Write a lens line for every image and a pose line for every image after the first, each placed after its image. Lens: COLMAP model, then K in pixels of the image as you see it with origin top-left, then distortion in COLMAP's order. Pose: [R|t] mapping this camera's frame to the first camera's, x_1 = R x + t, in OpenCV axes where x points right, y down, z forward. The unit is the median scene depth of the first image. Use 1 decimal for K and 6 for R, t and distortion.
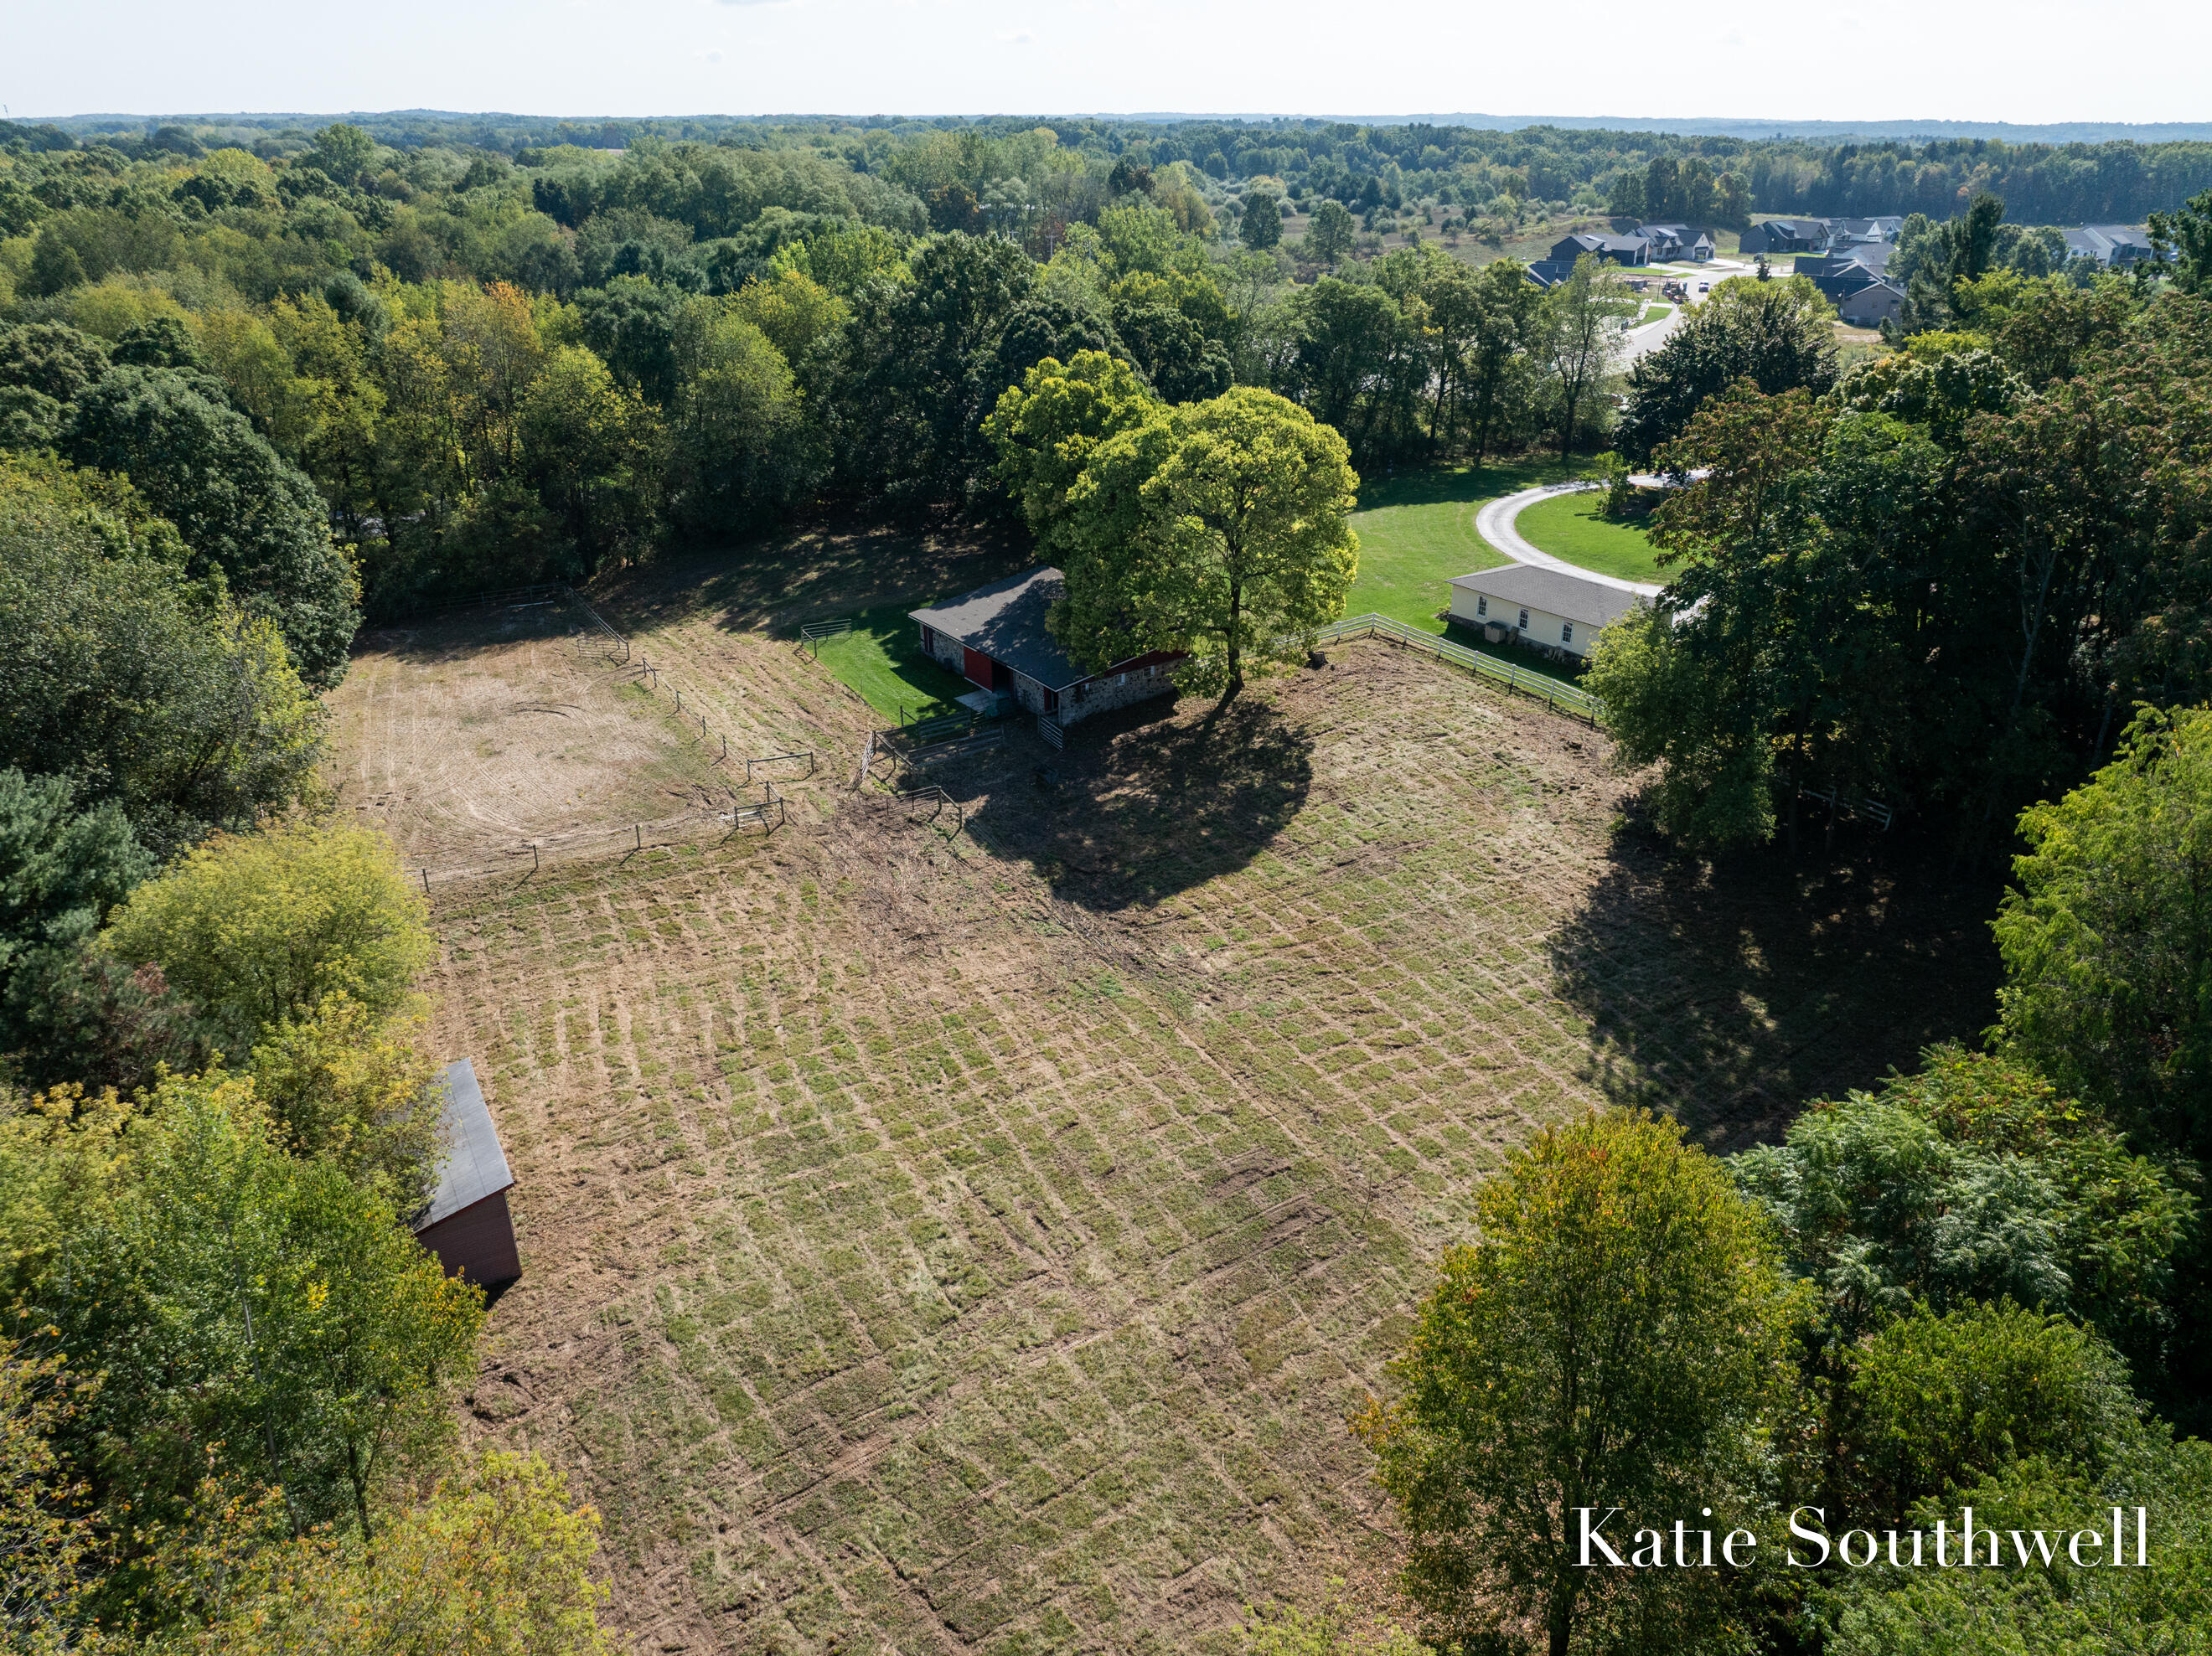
lens RADIAL K [[1596.1, 0, 1105.7], [0, 1596.1, 828.0], [0, 0, 1]] dist [-0.042192, 0.019908]
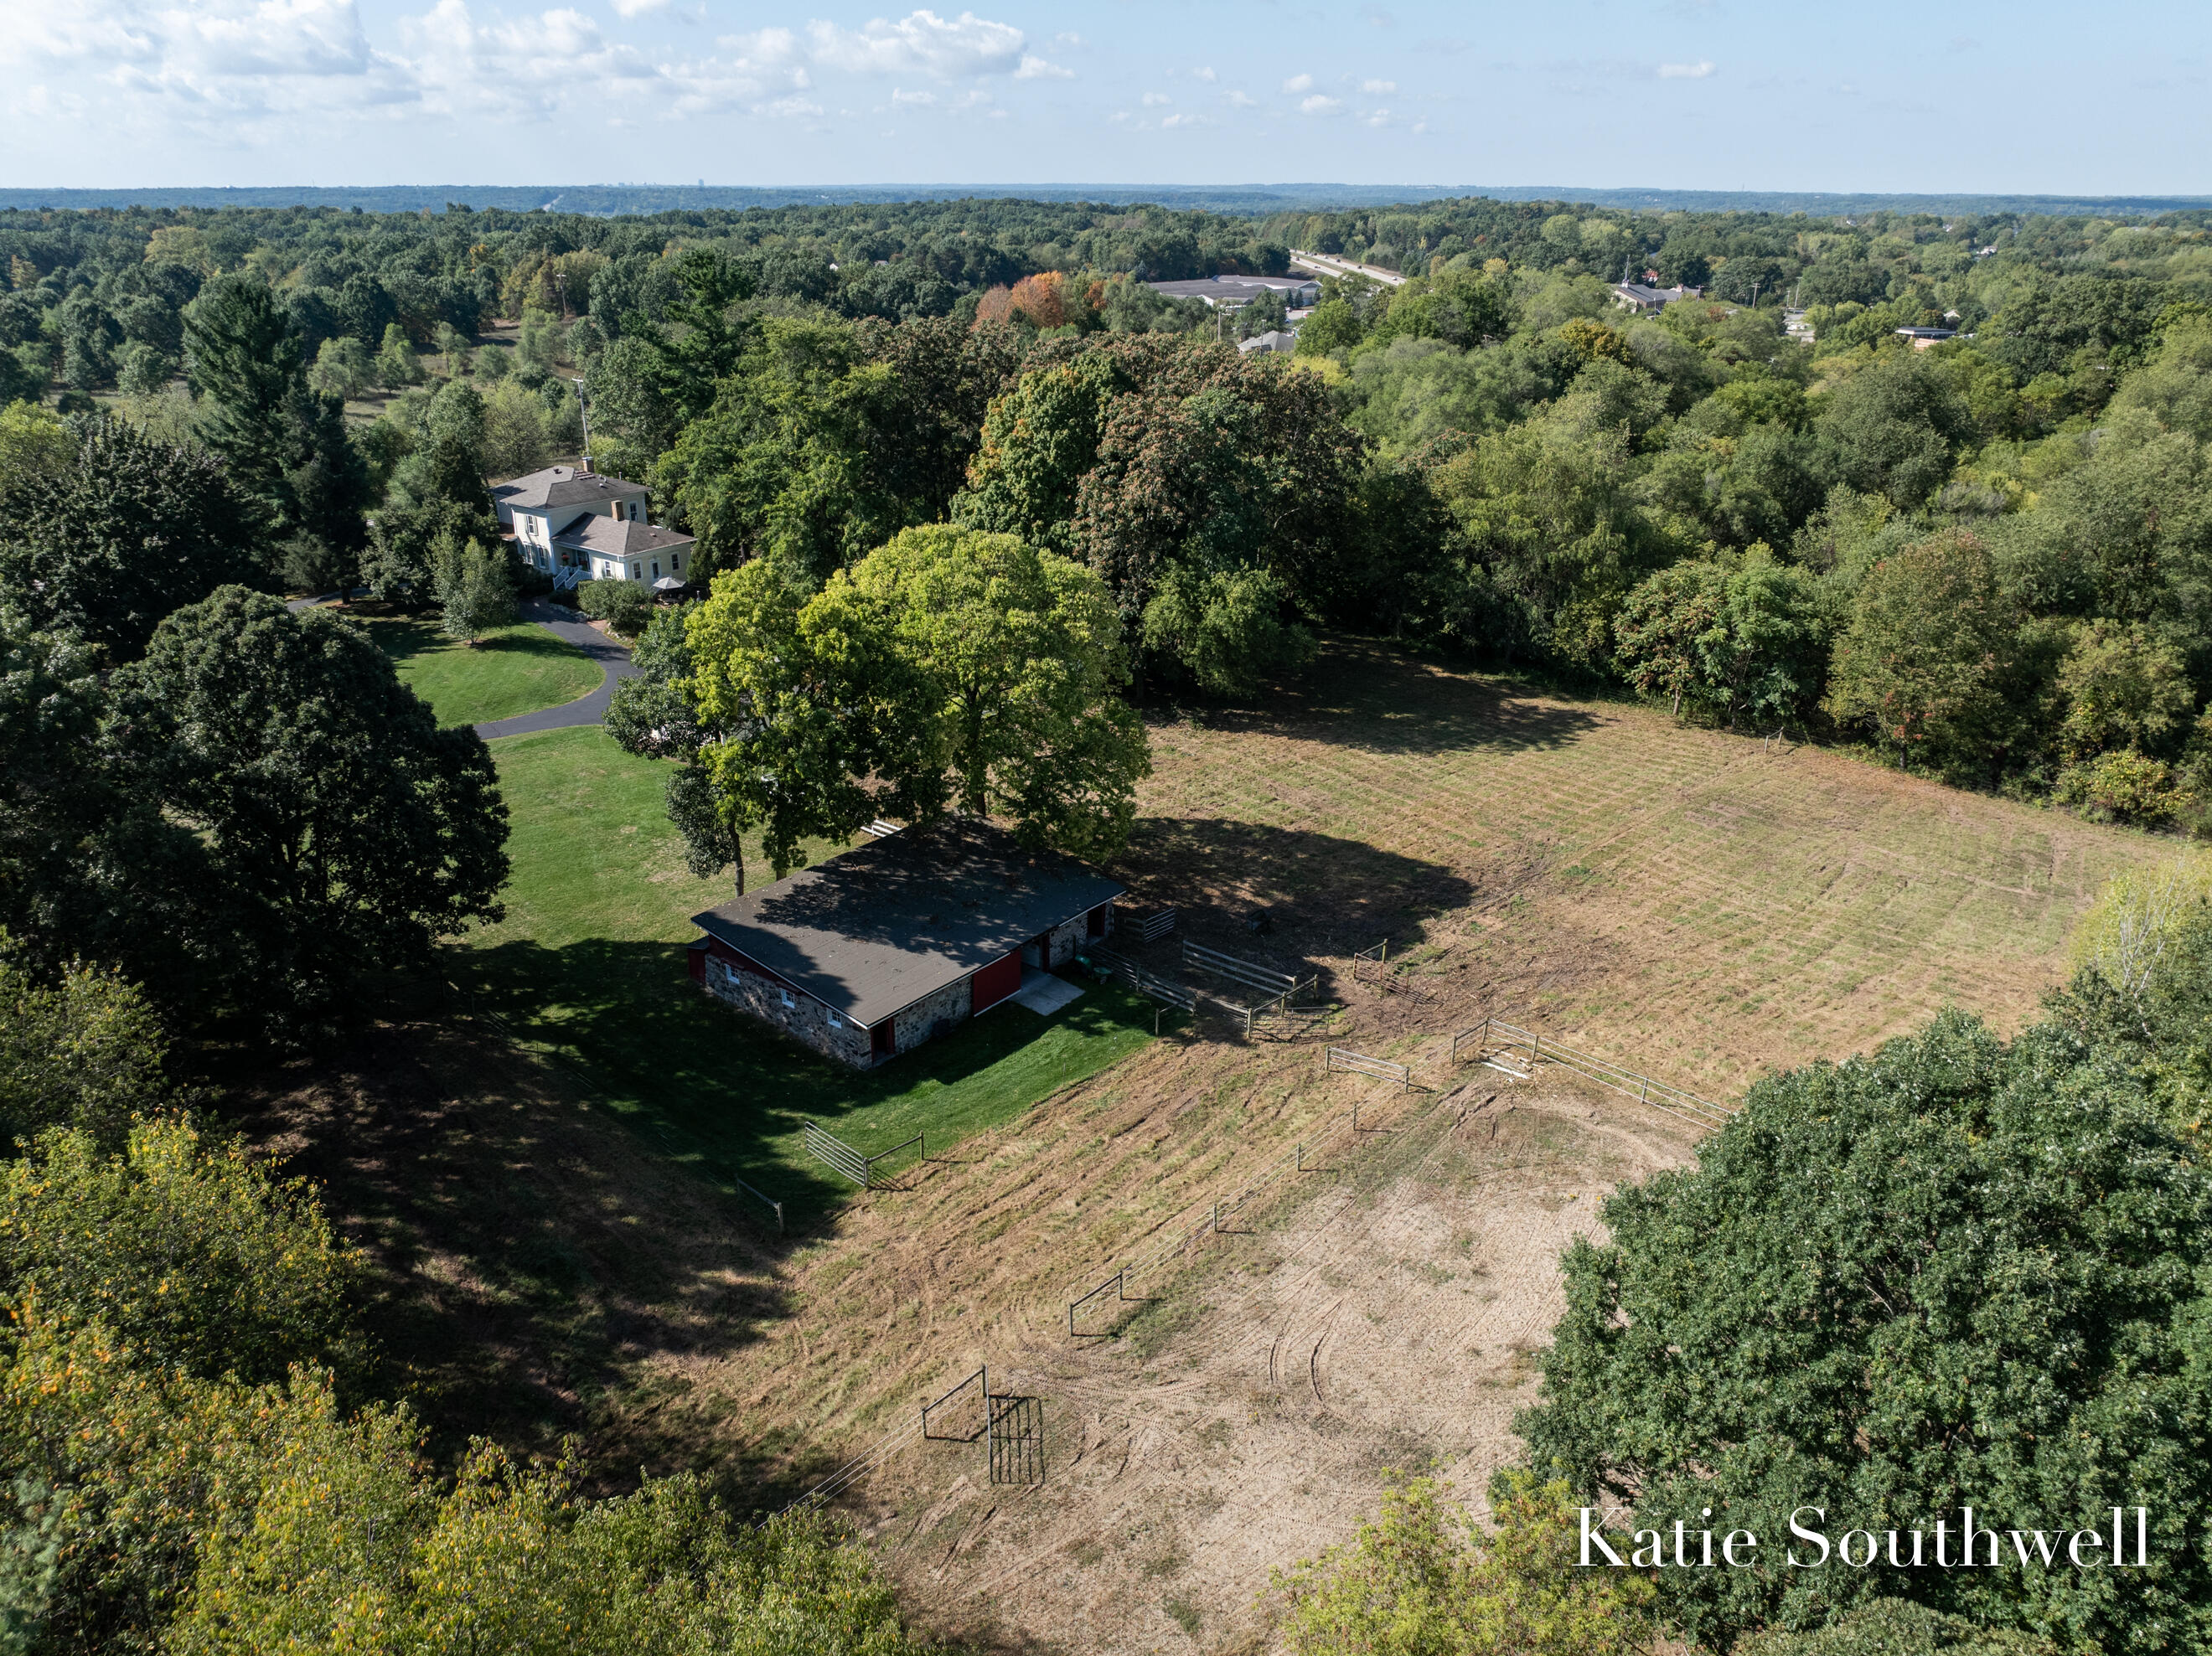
lens RADIAL K [[1596.1, 0, 1103.8], [0, 1596.1, 828.9], [0, 0, 1]] dist [-0.042192, 0.019908]
pose [[-0.301787, -0.369286, 0.878950, -0.706960], [0.378014, 0.800019, 0.465914, -0.475942], [-0.875232, 0.472862, -0.101840, 1.006819]]
